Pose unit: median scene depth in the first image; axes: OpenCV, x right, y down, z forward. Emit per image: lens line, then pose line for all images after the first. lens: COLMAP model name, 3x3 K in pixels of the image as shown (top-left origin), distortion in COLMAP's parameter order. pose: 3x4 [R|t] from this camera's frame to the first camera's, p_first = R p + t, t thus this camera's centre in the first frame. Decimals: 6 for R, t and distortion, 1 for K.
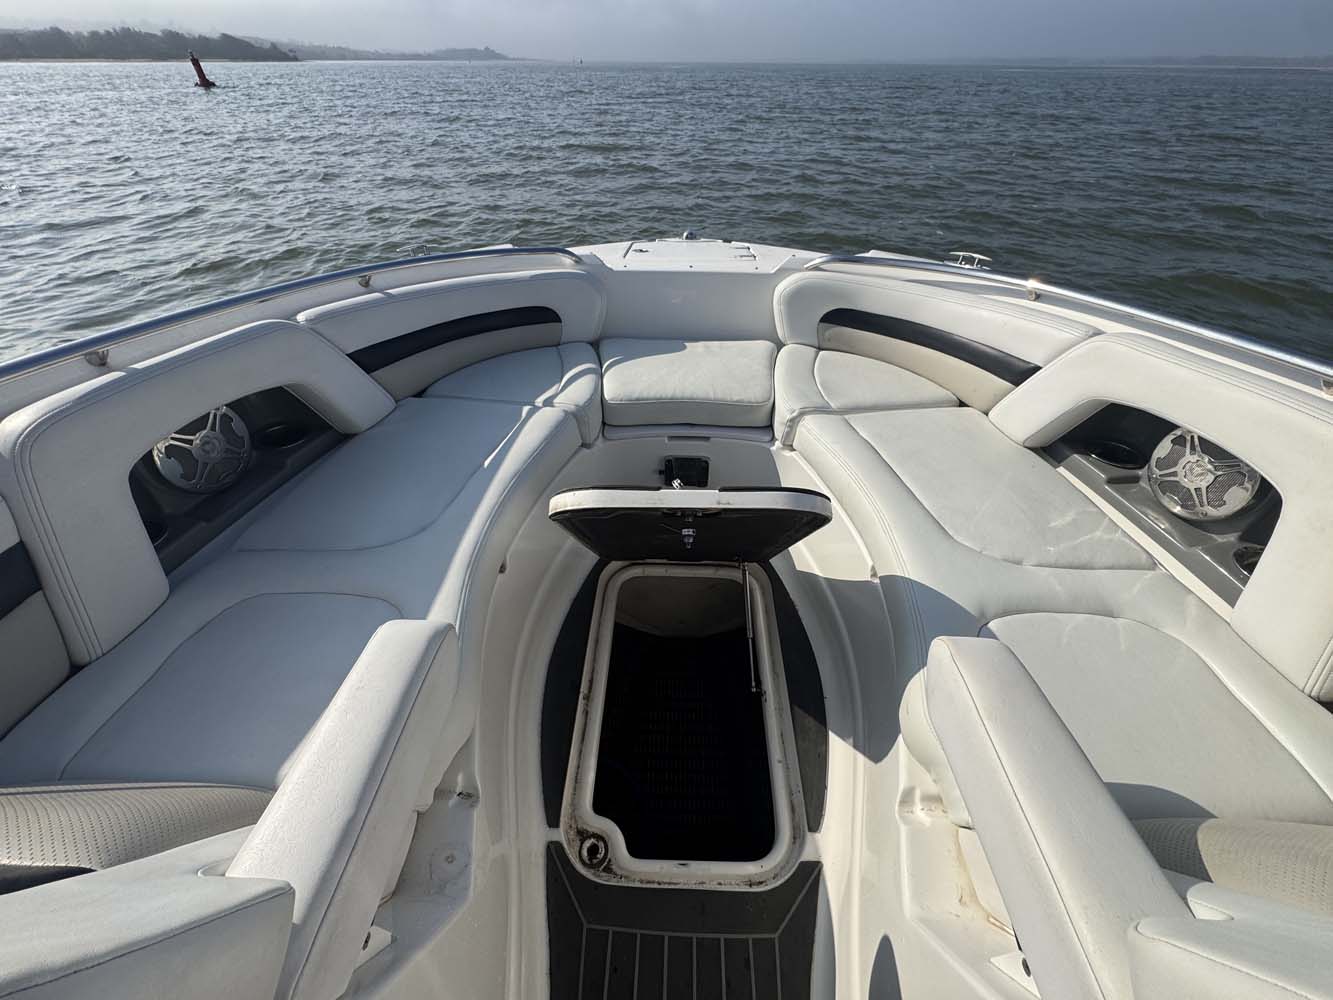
lens RADIAL K [[532.5, 0, 666.5], [0, 532.5, 500.0], [0, 0, 1]] dist [0.001395, 0.000413]
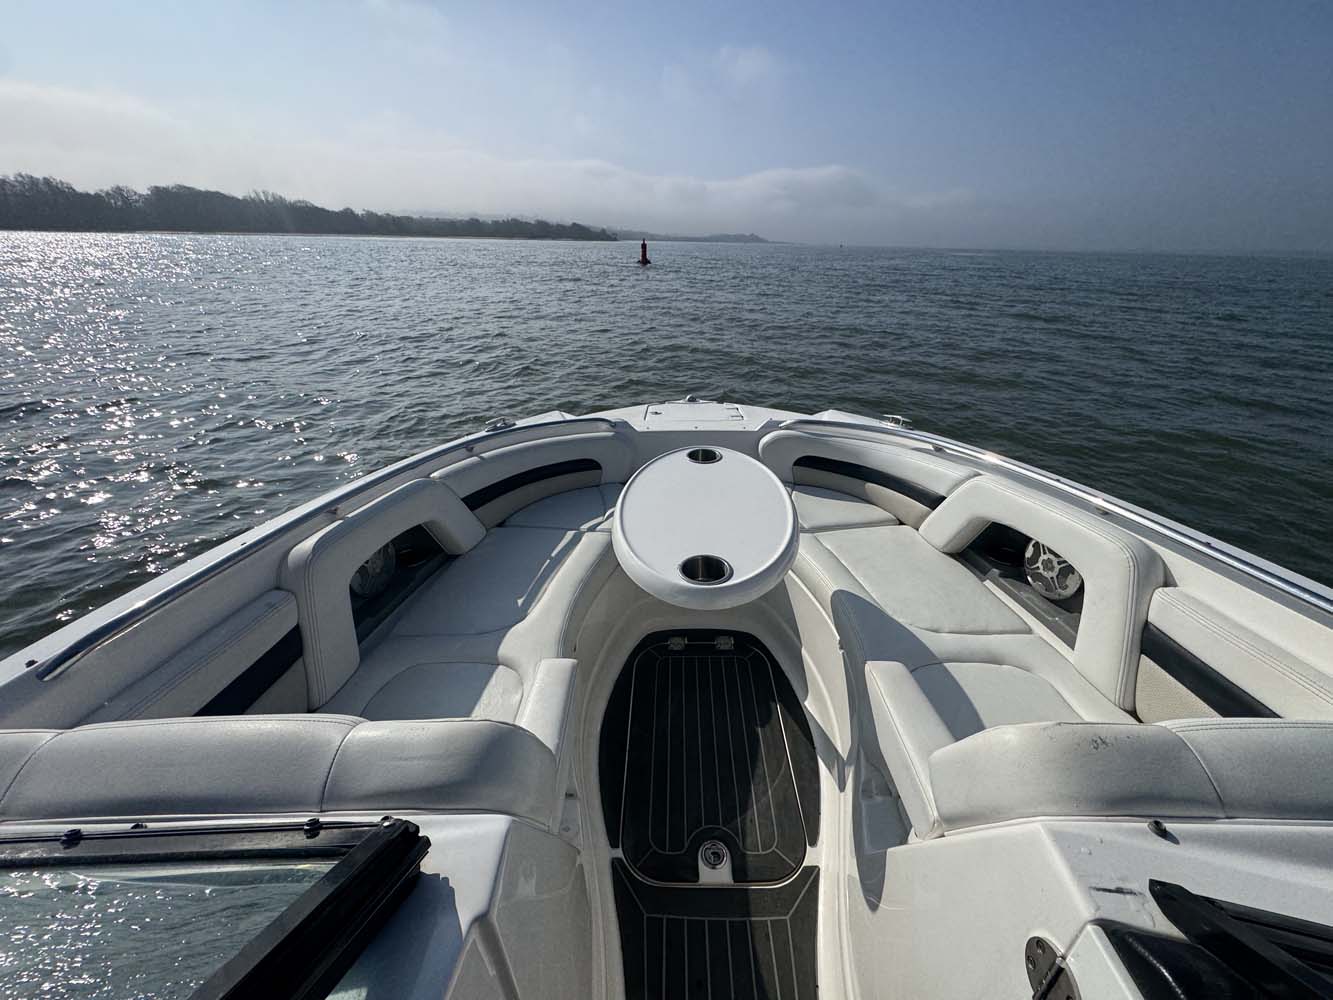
lens RADIAL K [[531.0, 0, 670.5], [0, 531.0, 510.8], [0, 0, 1]] dist [-0.000558, -0.000731]
pose [[0.999536, -0.021401, 0.021688, -0.072328], [0.025353, 0.978974, -0.202401, 0.058233], [-0.016900, 0.202857, 0.979063, -0.385052]]
